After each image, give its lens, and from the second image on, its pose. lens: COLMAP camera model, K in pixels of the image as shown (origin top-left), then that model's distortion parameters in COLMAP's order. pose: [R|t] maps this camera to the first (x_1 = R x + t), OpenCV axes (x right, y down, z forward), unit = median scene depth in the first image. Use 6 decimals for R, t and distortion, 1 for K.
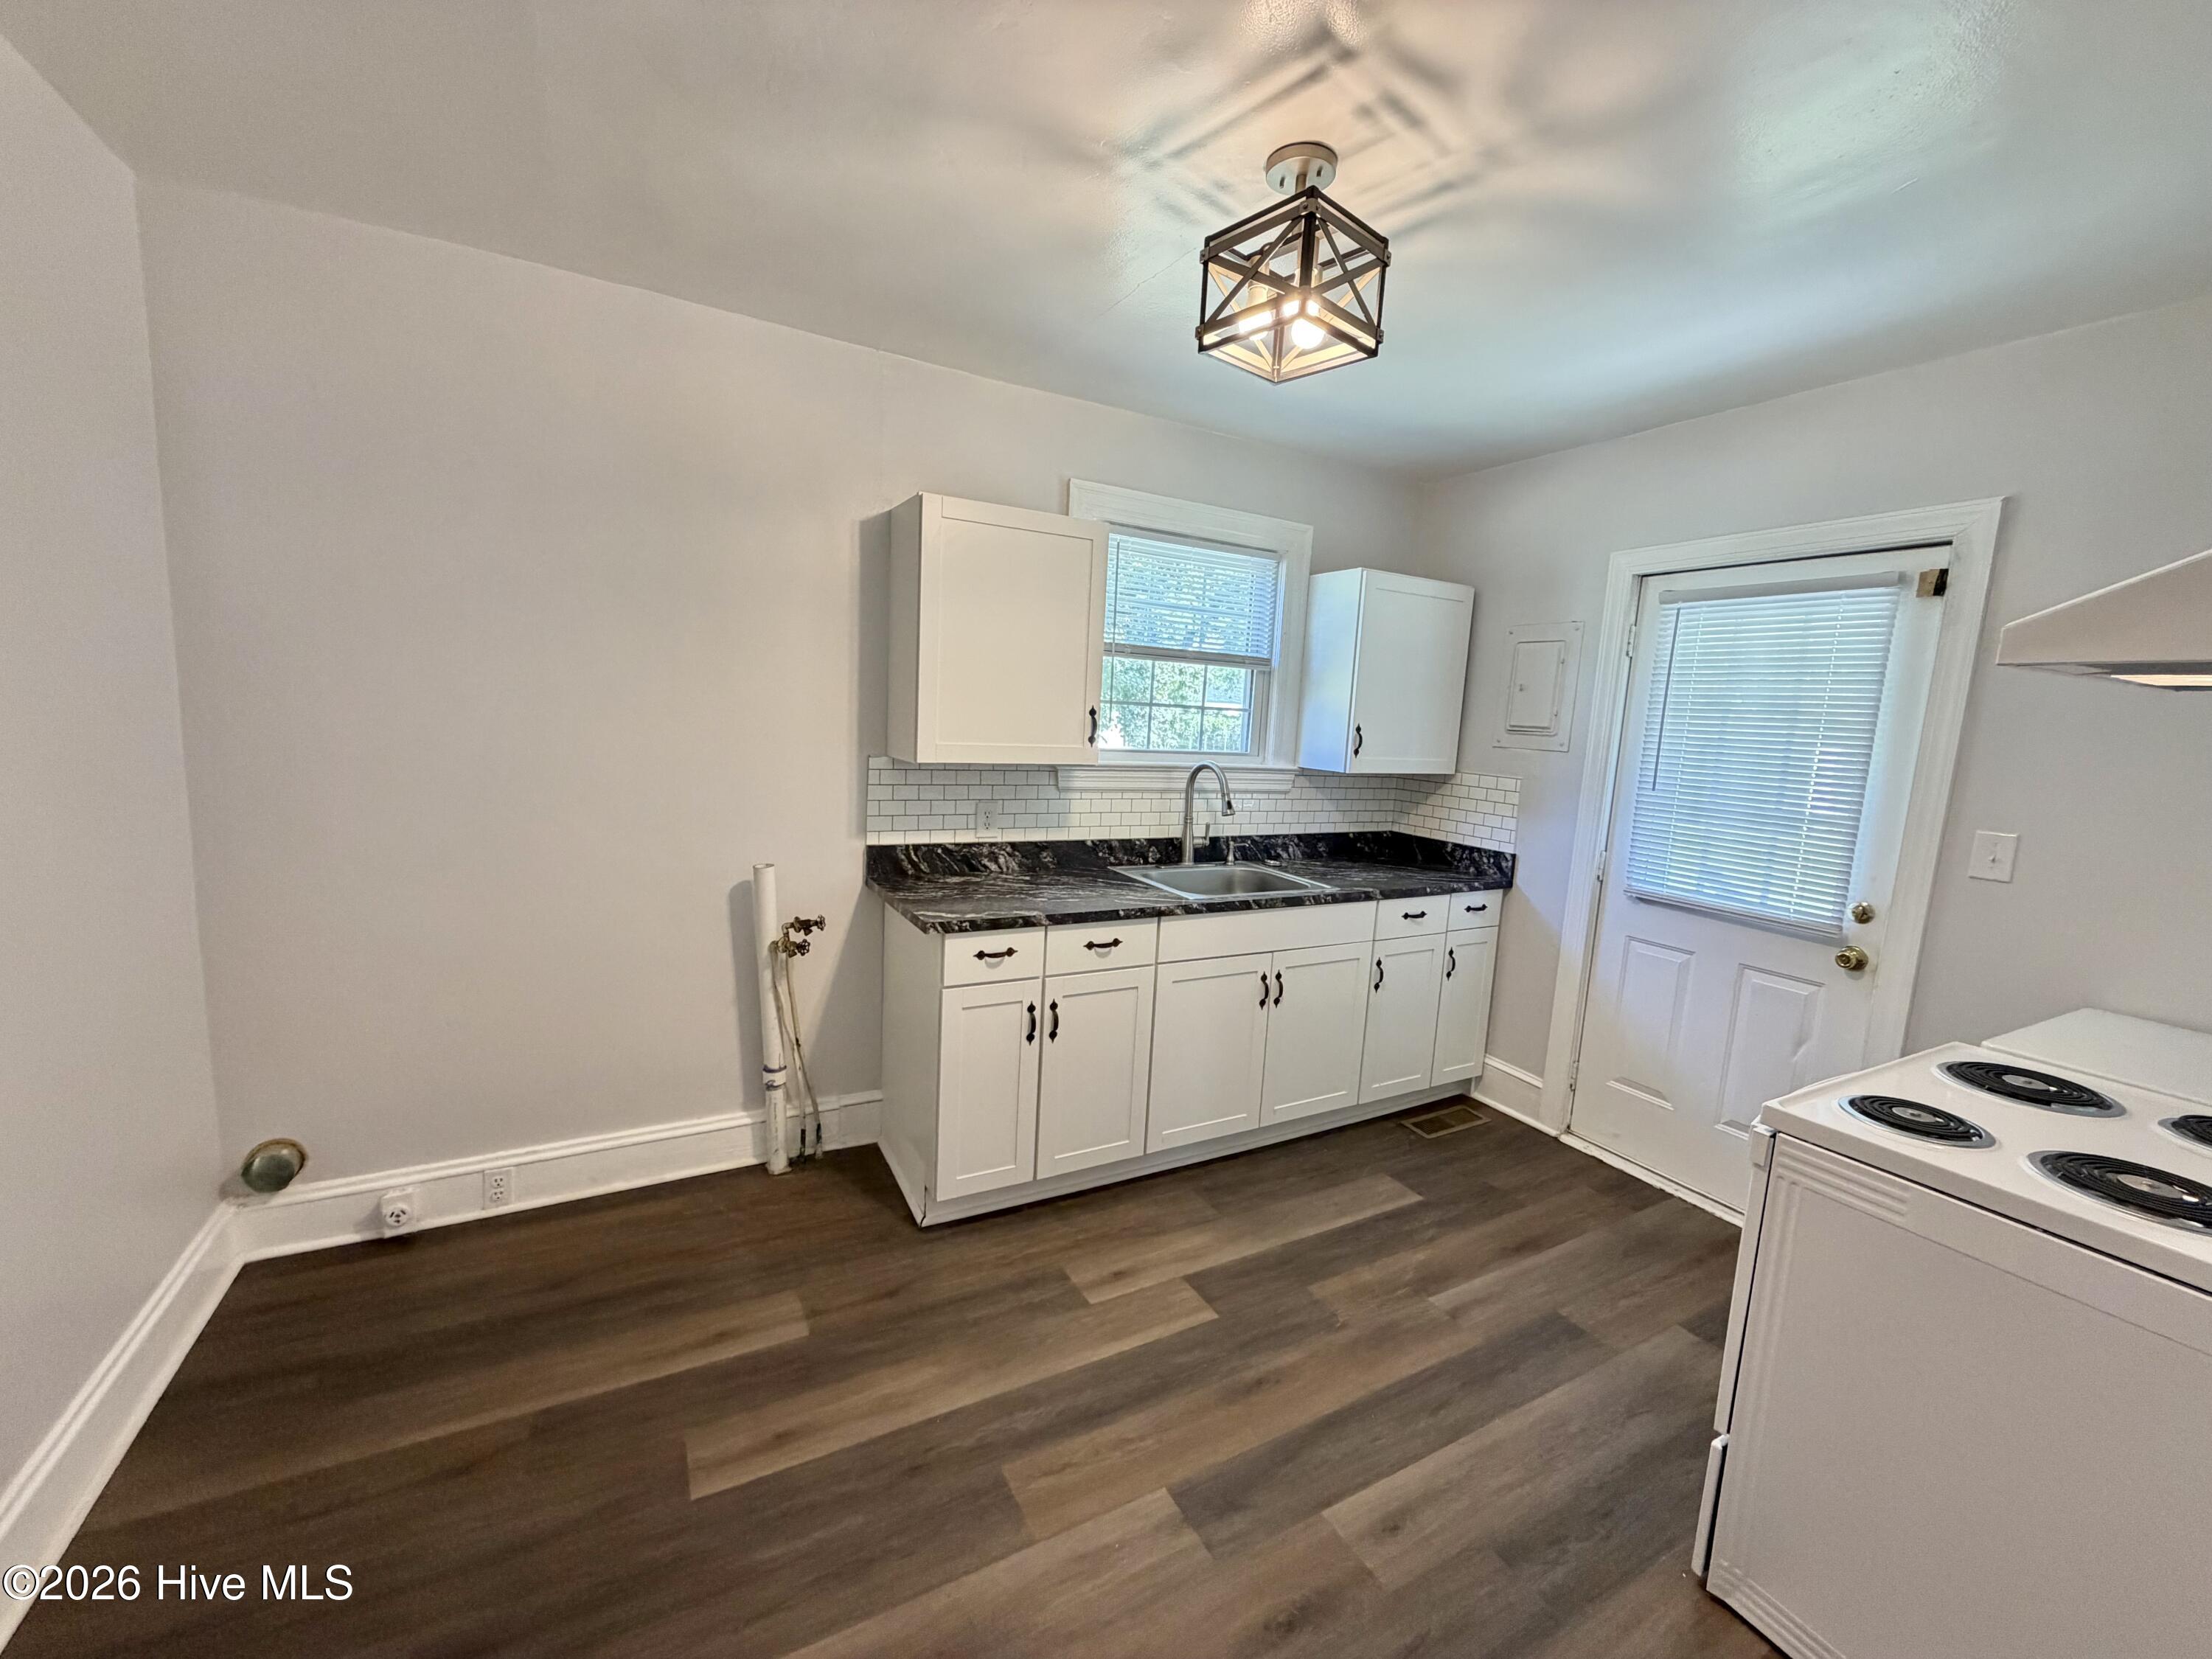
lens RADIAL K [[880.5, 0, 1099.1], [0, 880.5, 830.6], [0, 0, 1]] dist [0.000941, -0.000153]
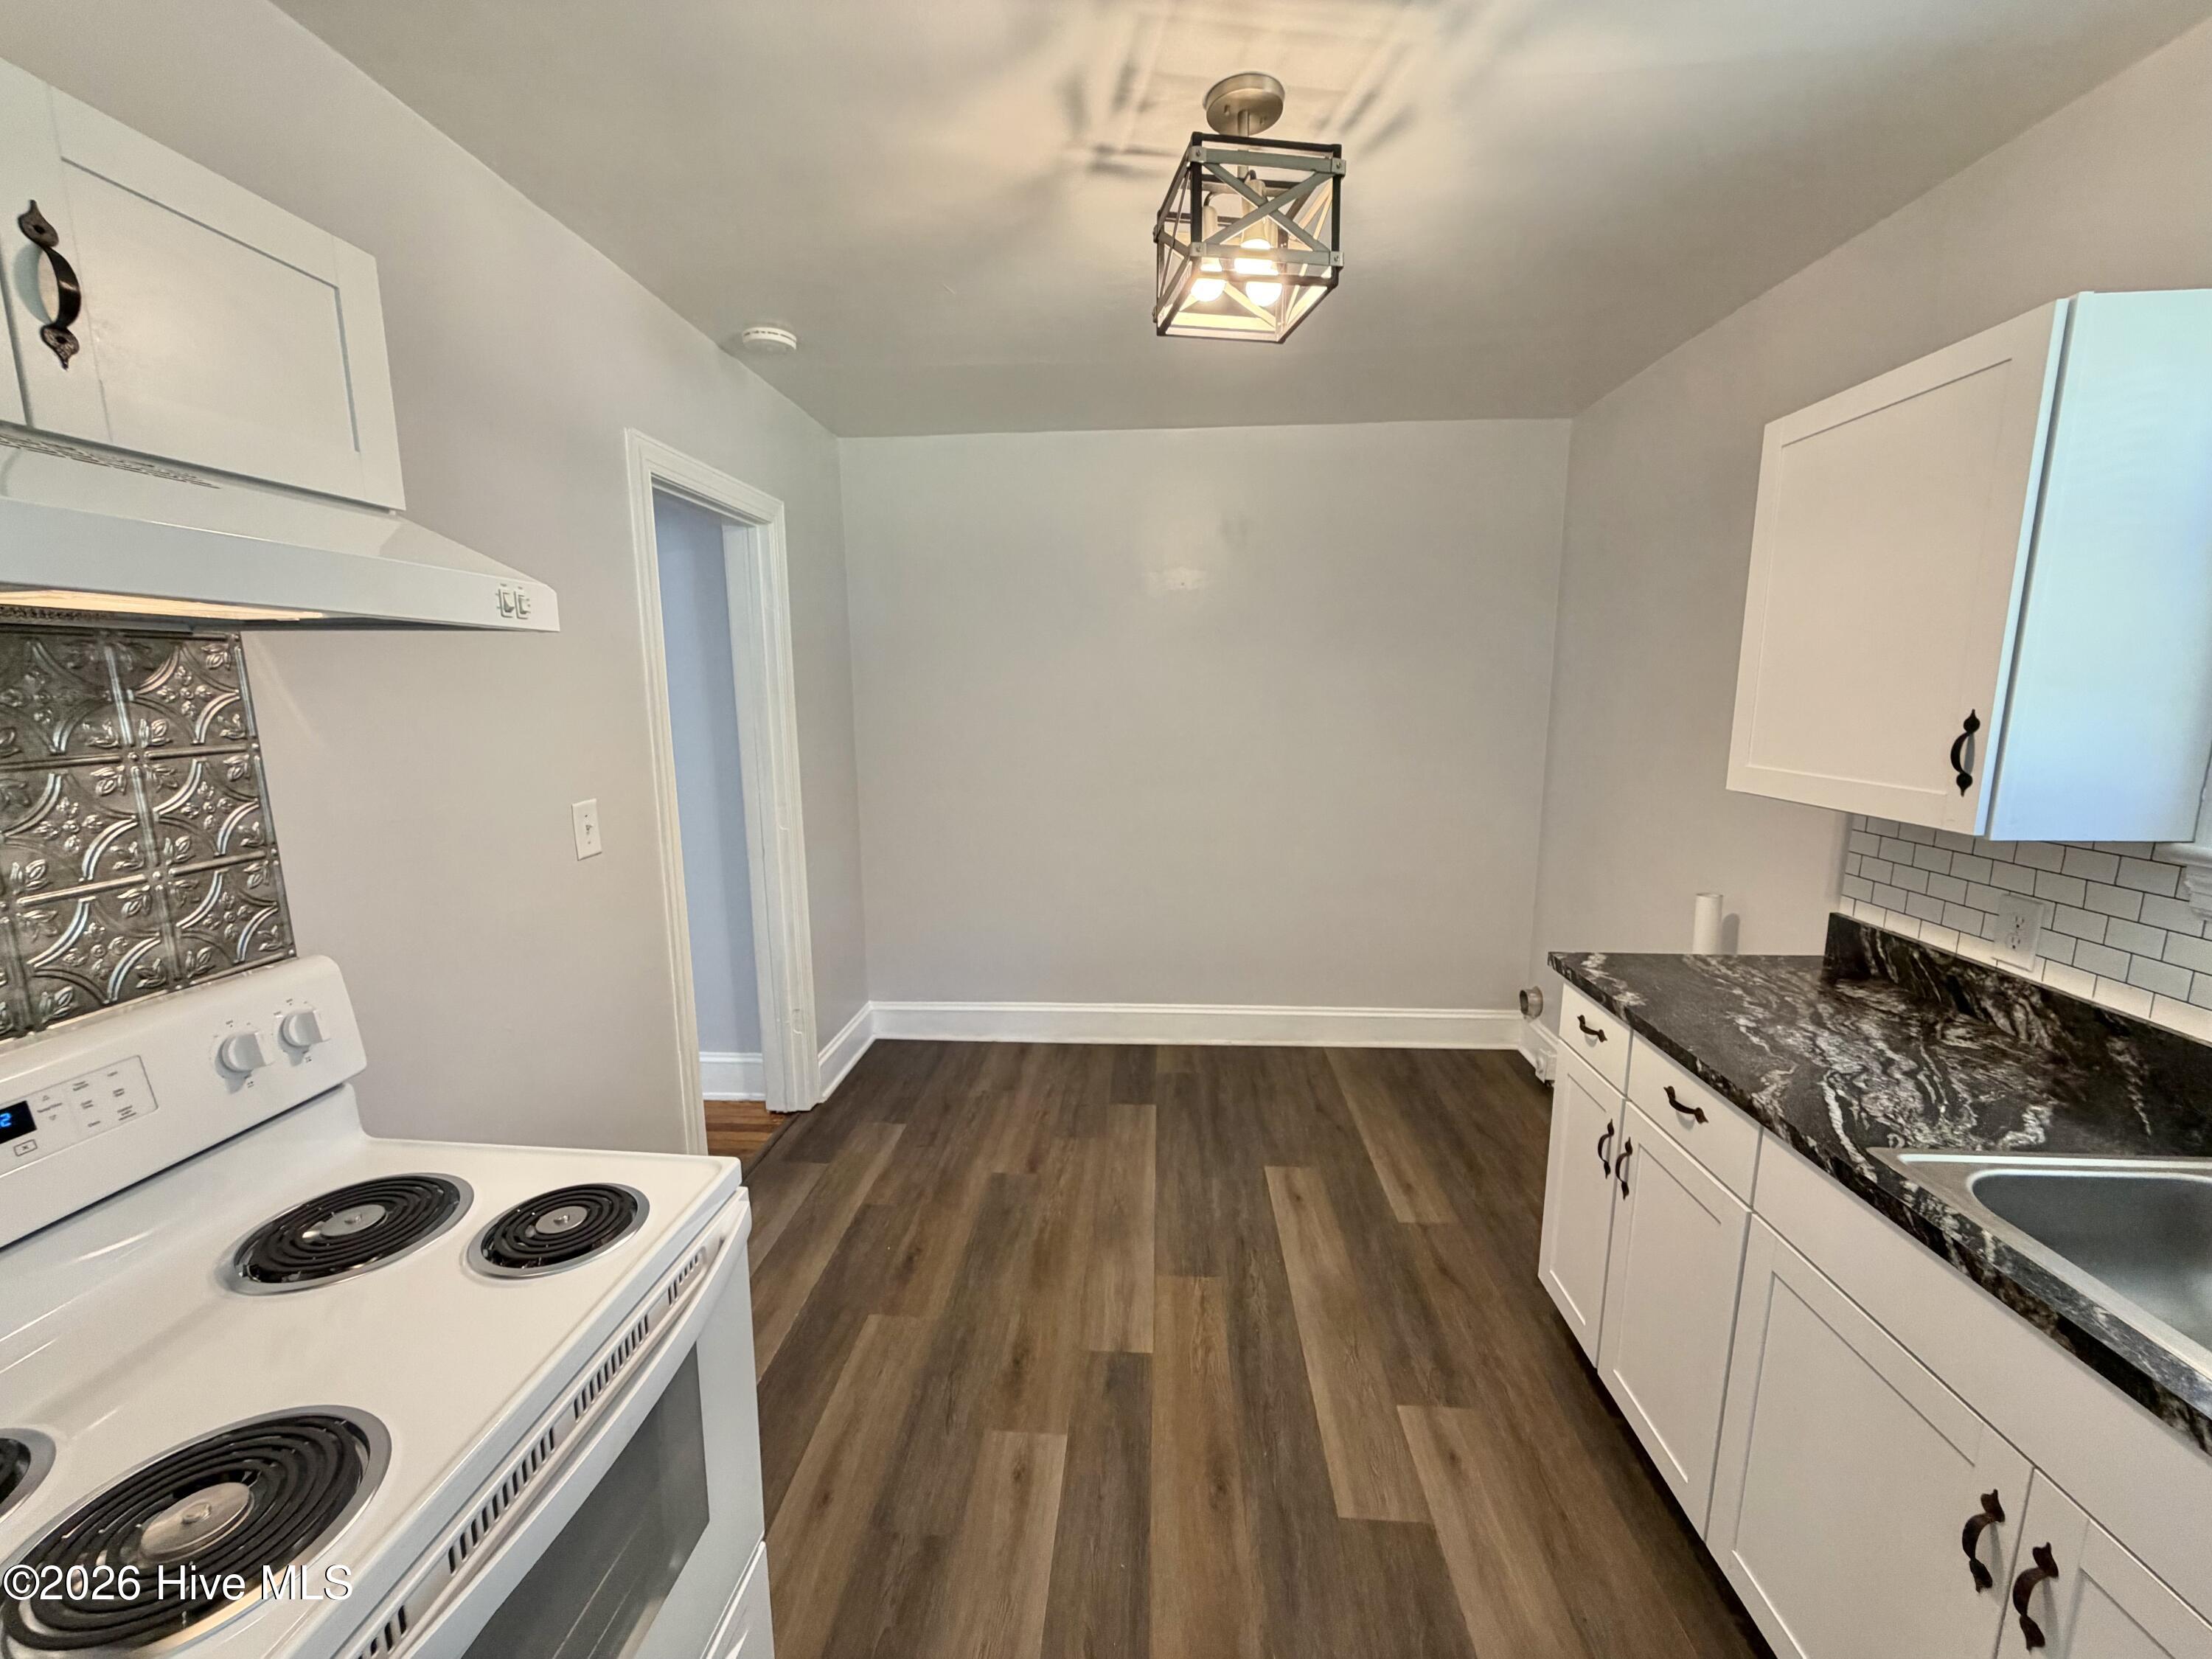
lens RADIAL K [[880.5, 0, 1099.0], [0, 880.5, 830.3], [0, 0, 1]] dist [0.000941, -0.000153]
pose [[-0.536233, 0.093984, -0.838821, 0.698871], [-0.139135, 0.970345, 0.197665, -0.114371], [0.832523, 0.222704, -0.507255, 0.921038]]
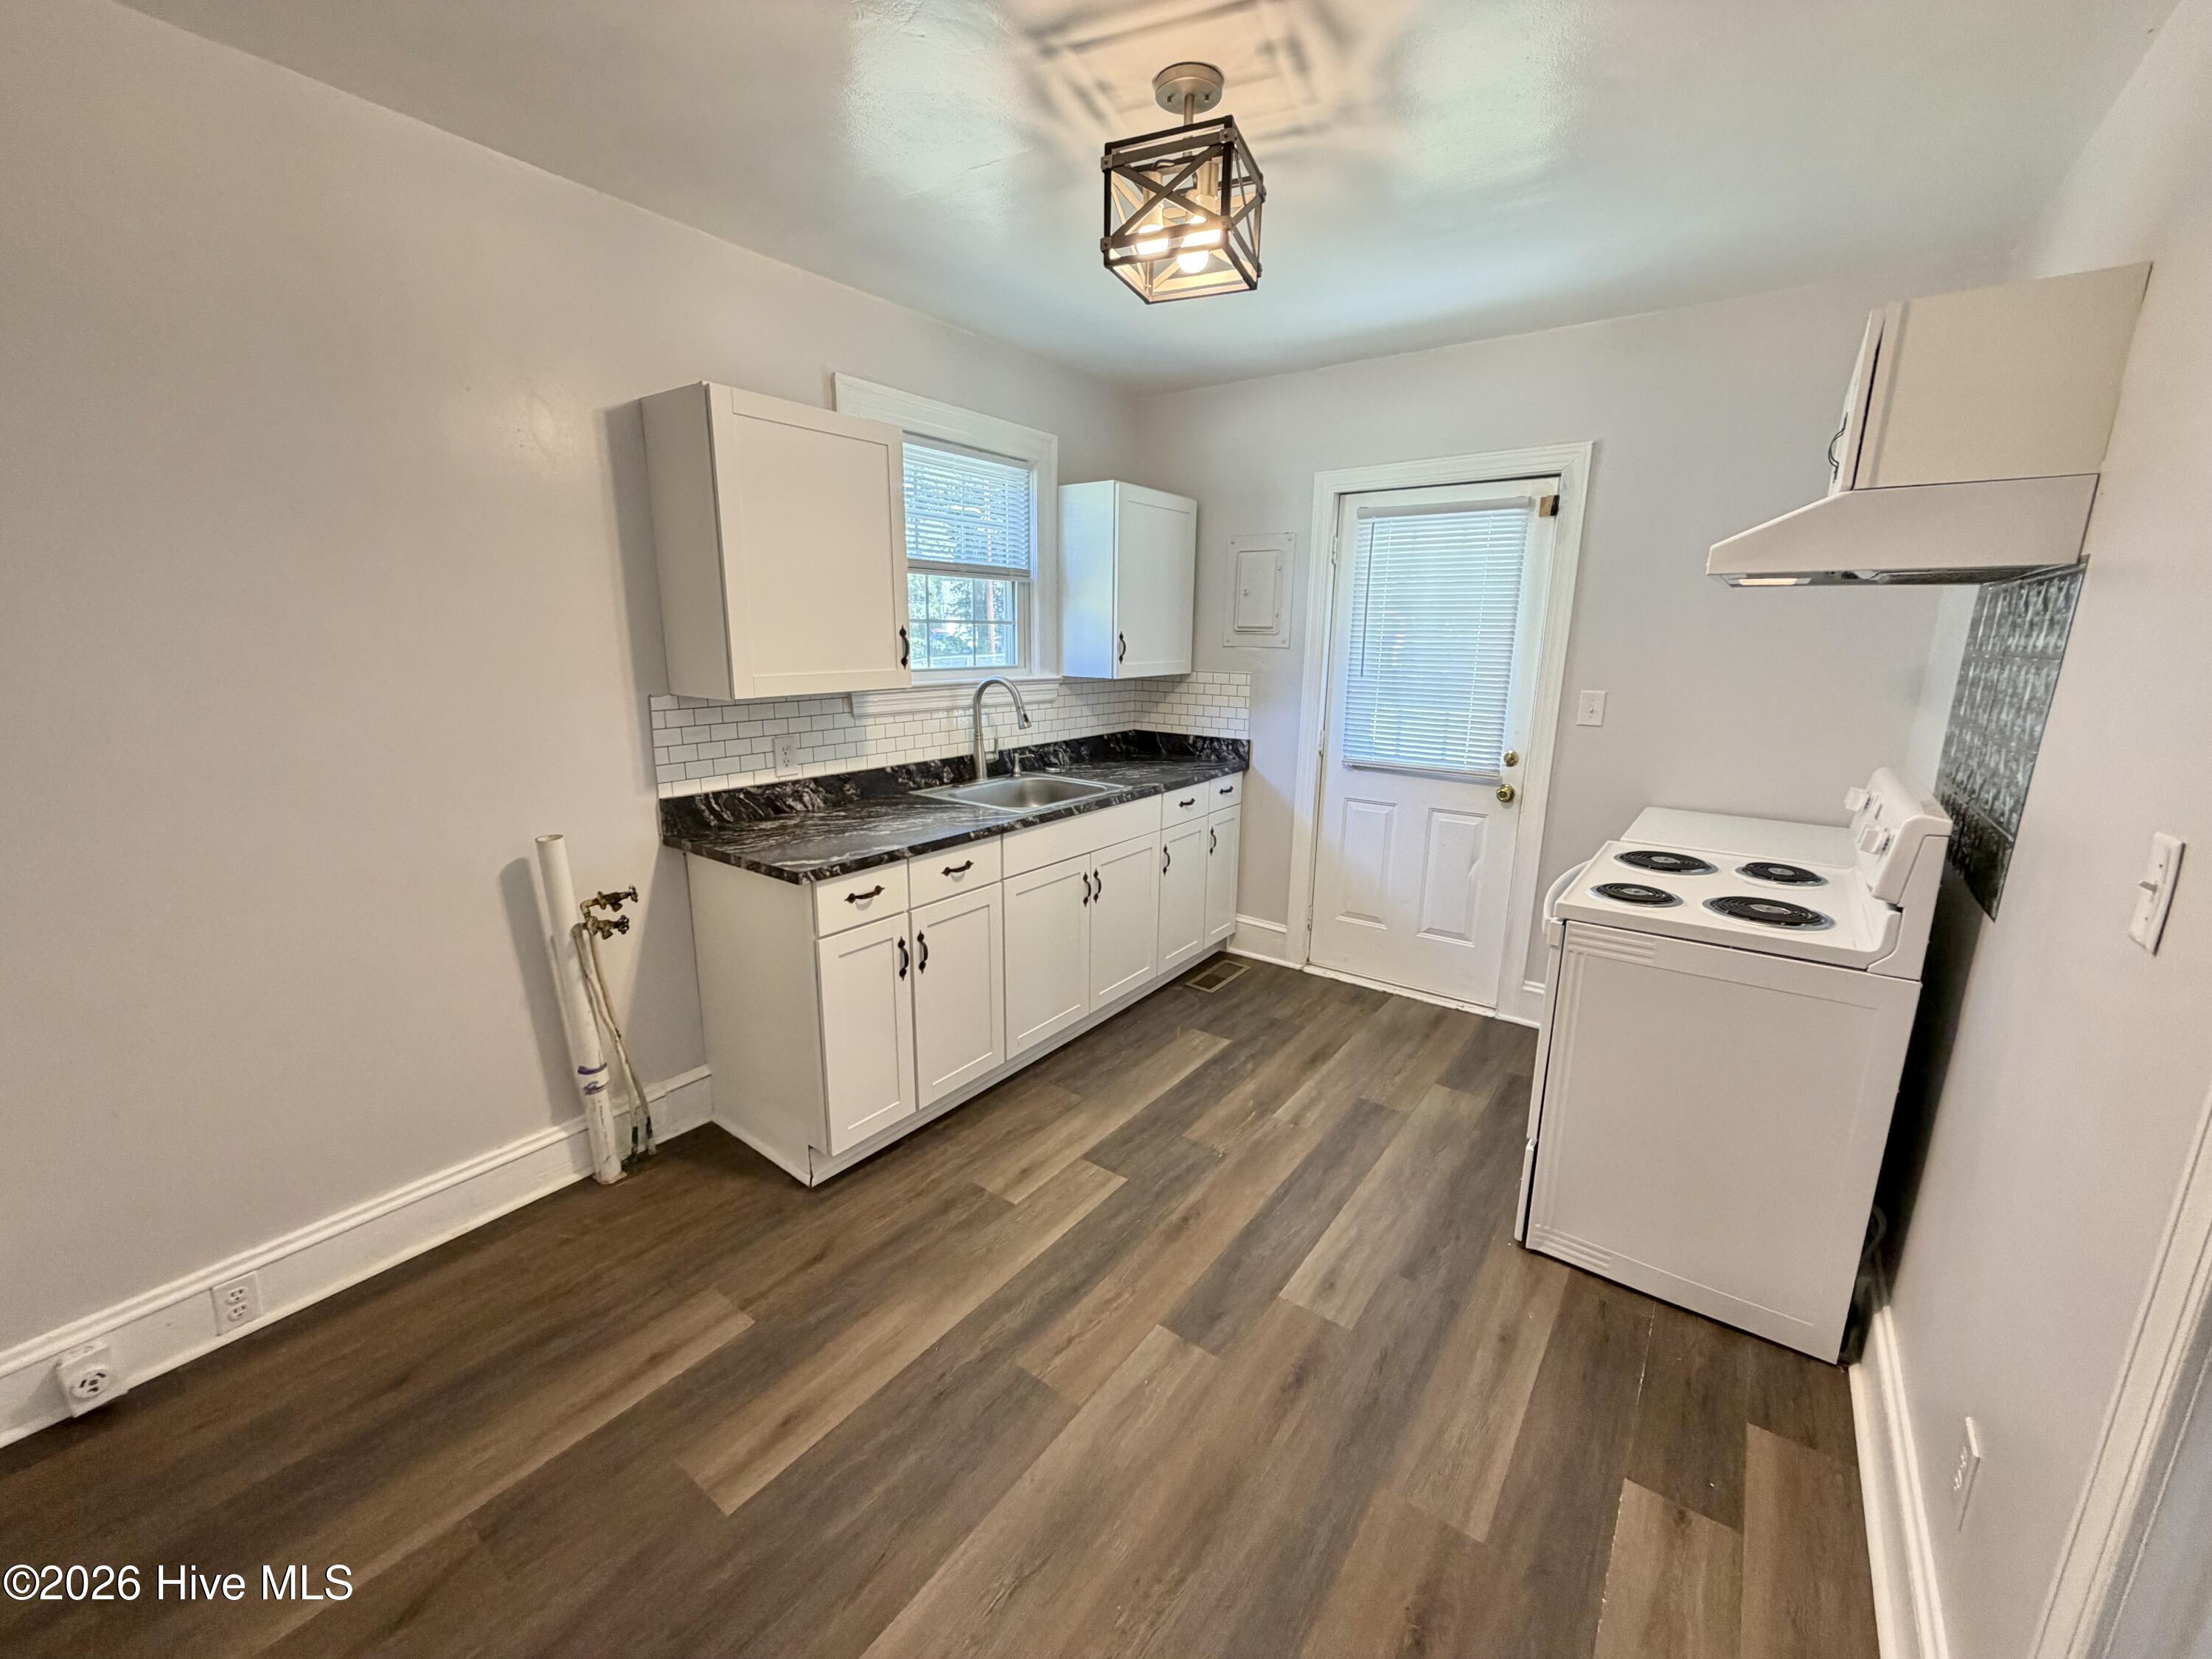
lens RADIAL K [[880.5, 0, 1099.6], [0, 880.5, 830.0], [0, 0, 1]] dist [0.000941, -0.000153]
pose [[0.906999, -0.134811, 0.398971, -0.239549], [0.093660, 0.988224, 0.120997, -0.019373], [-0.410585, -0.072376, 0.908945, 0.029334]]
